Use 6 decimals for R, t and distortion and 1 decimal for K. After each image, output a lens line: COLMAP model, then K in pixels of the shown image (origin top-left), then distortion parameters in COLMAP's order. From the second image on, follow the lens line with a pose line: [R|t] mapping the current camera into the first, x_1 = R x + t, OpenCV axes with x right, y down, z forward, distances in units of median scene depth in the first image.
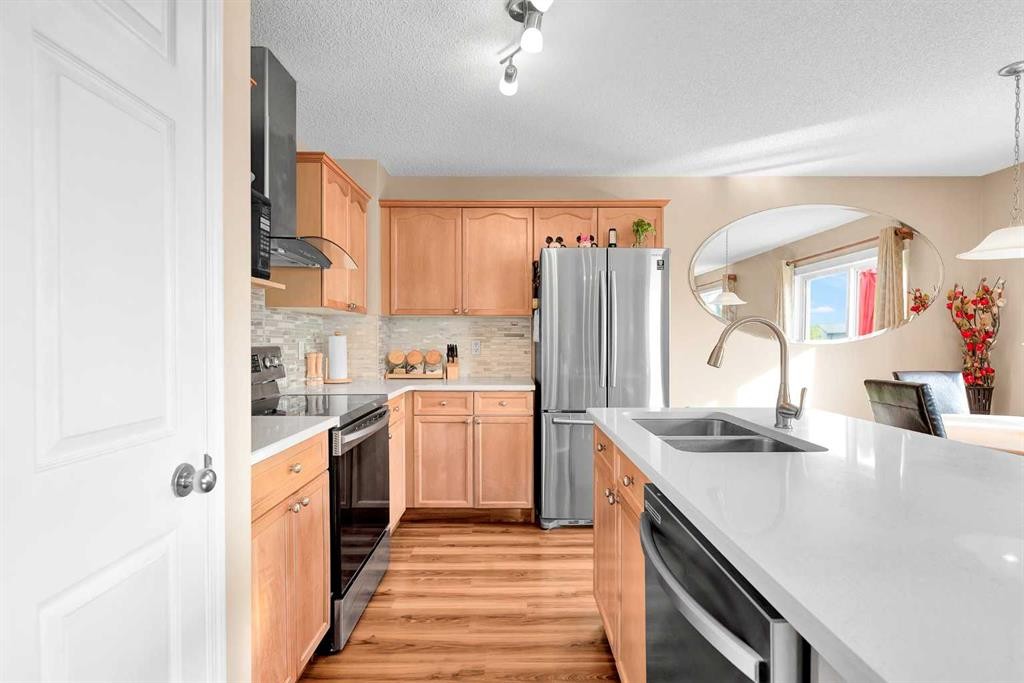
lens RADIAL K [[504.8, 0, 512.0], [0, 504.8, 341.5], [0, 0, 1]] dist [-0.000242, -0.000041]
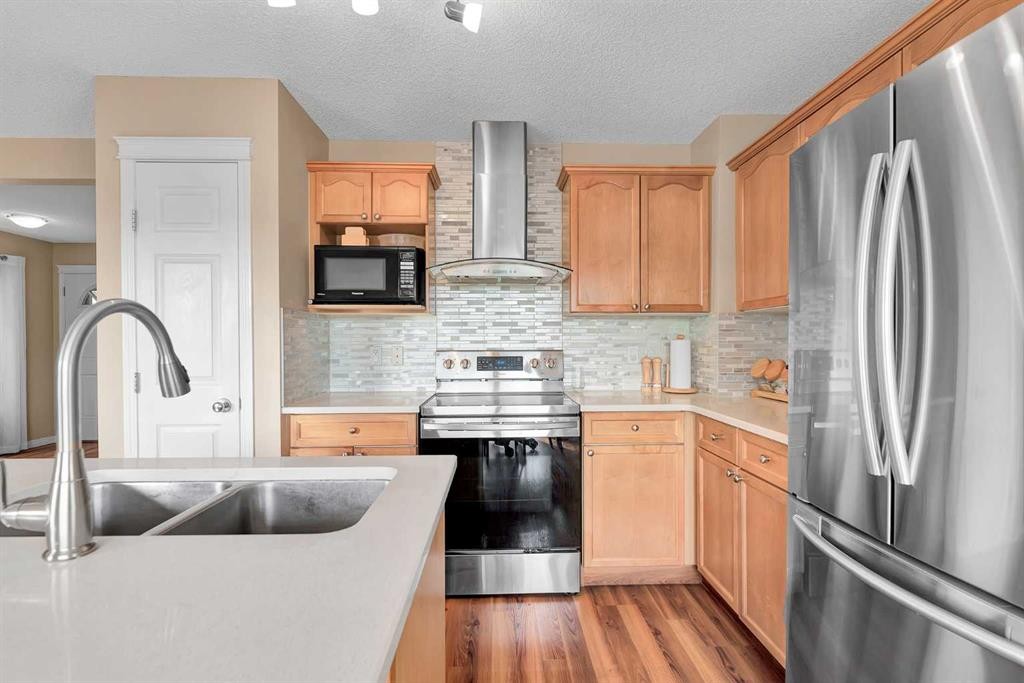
lens RADIAL K [[465.1, 0, 512.2], [0, 465.1, 346.8], [0, 0, 1]] dist [-0.000326, -0.000033]
pose [[0.035542, 0.006681, -0.999346, 0.535169], [0.000668, 0.999977, 0.006709, -0.004887], [0.999368, -0.000906, 0.035536, 0.782081]]
